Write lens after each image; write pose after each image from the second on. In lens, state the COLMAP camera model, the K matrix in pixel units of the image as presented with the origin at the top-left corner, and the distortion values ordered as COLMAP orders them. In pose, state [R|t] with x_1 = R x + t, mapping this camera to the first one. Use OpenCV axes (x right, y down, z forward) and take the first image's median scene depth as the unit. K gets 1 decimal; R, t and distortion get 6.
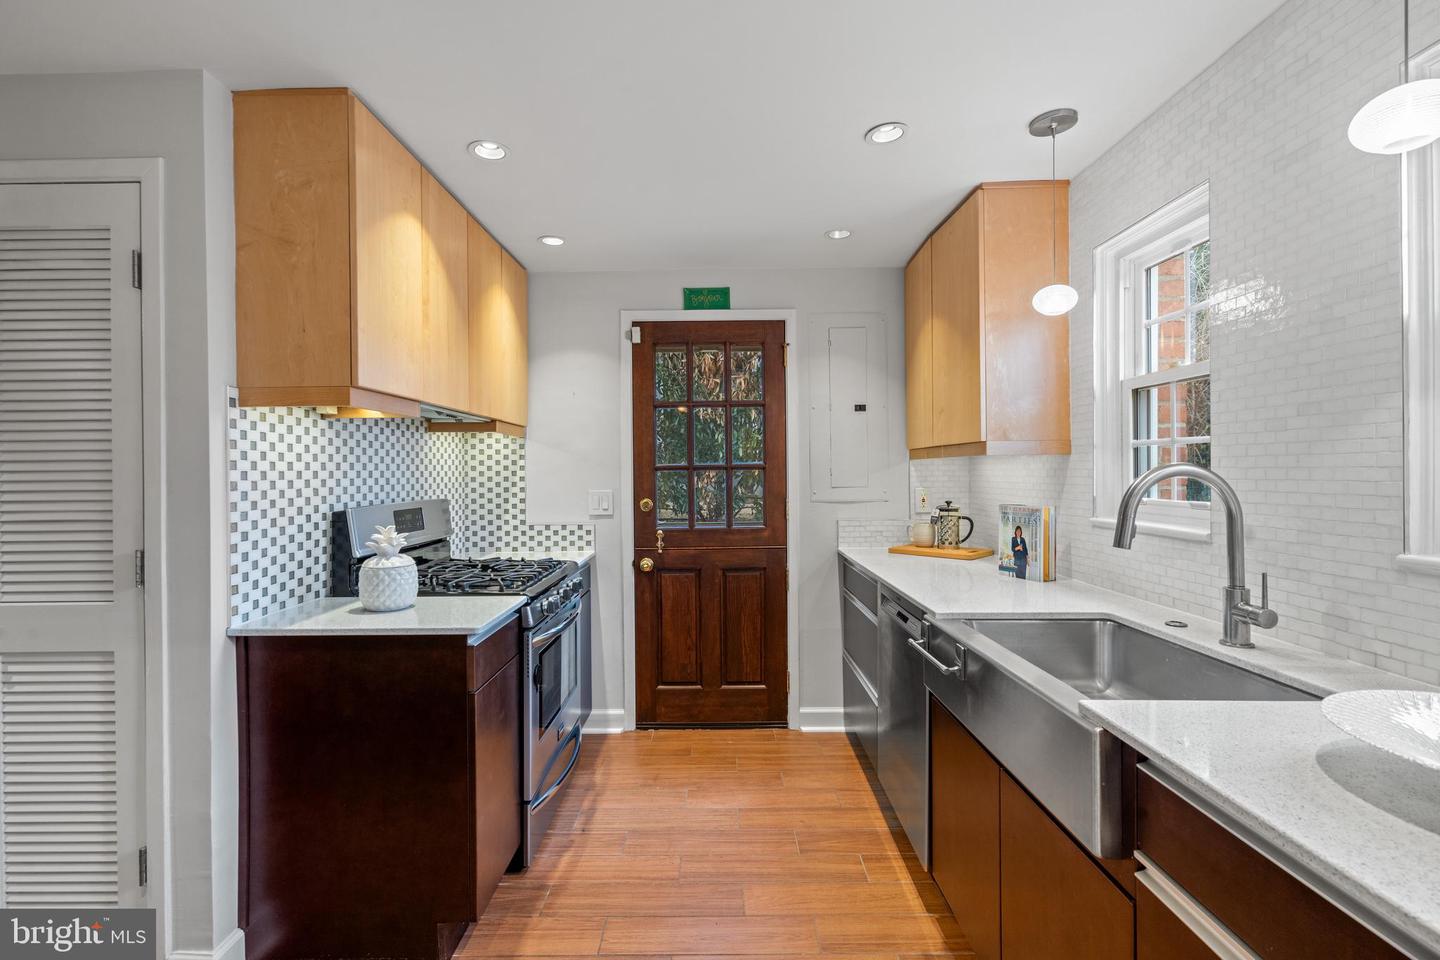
lens RADIAL K [[648.0, 0, 676.9], [0, 648.0, 466.8], [0, 0, 1]] dist [-0.010340, 0.003240]
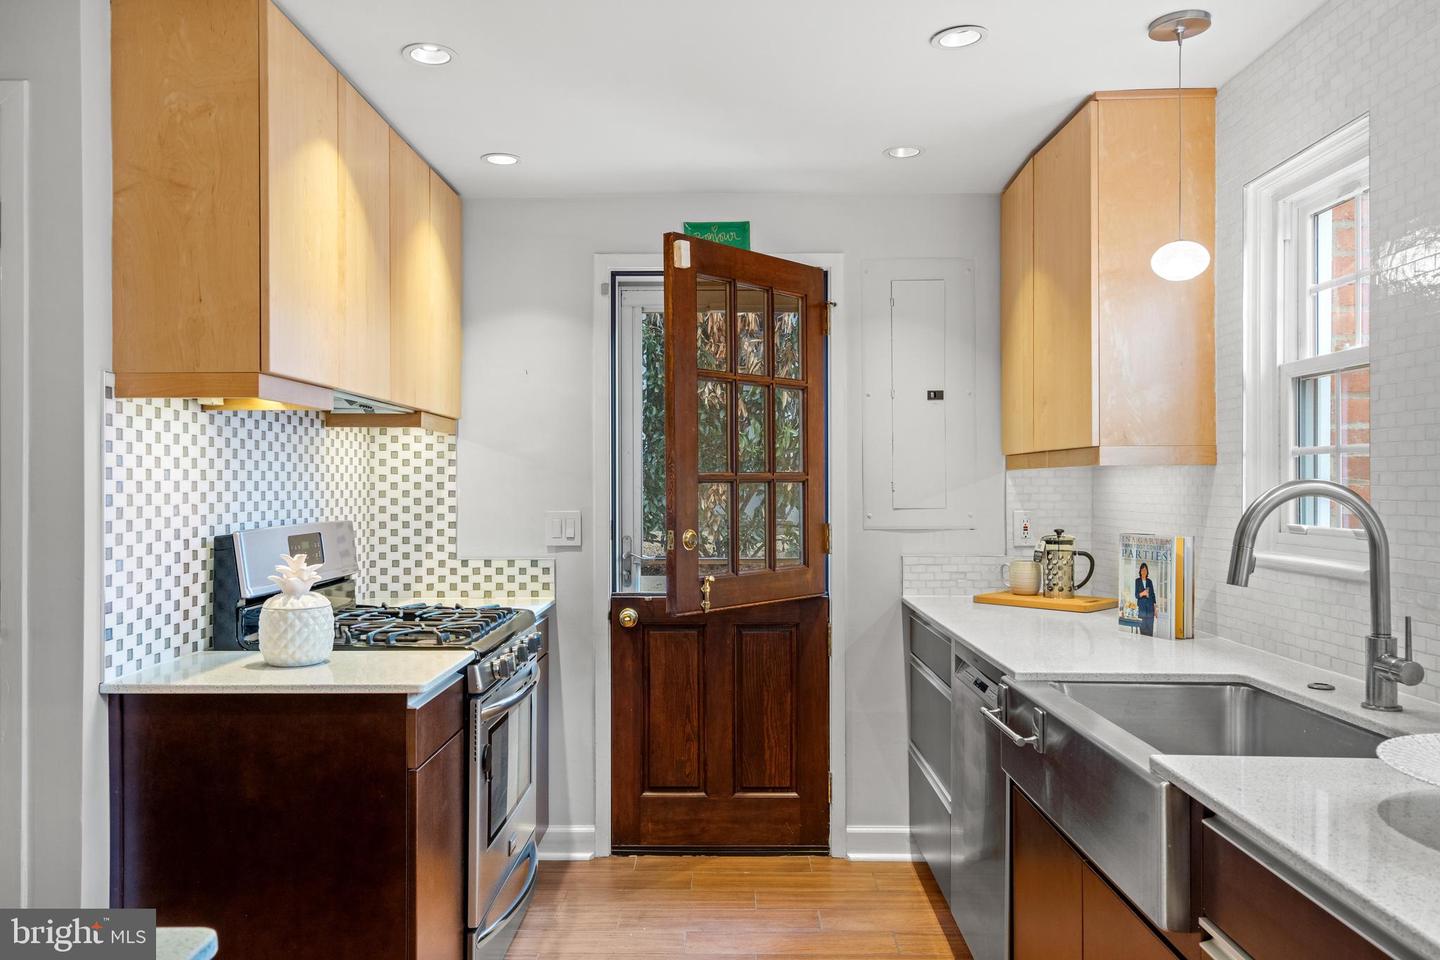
lens RADIAL K [[1045.9, 0, 699.7], [0, 1045.9, 462.1], [0, 0, 1]] dist [-0.003293, 0.001699]
pose [[0.999403, 0.007798, 0.033651, -0.013260], [-0.007347, 0.999882, -0.013511, -0.002788], [-0.033753, 0.013256, 0.999342, -0.186356]]
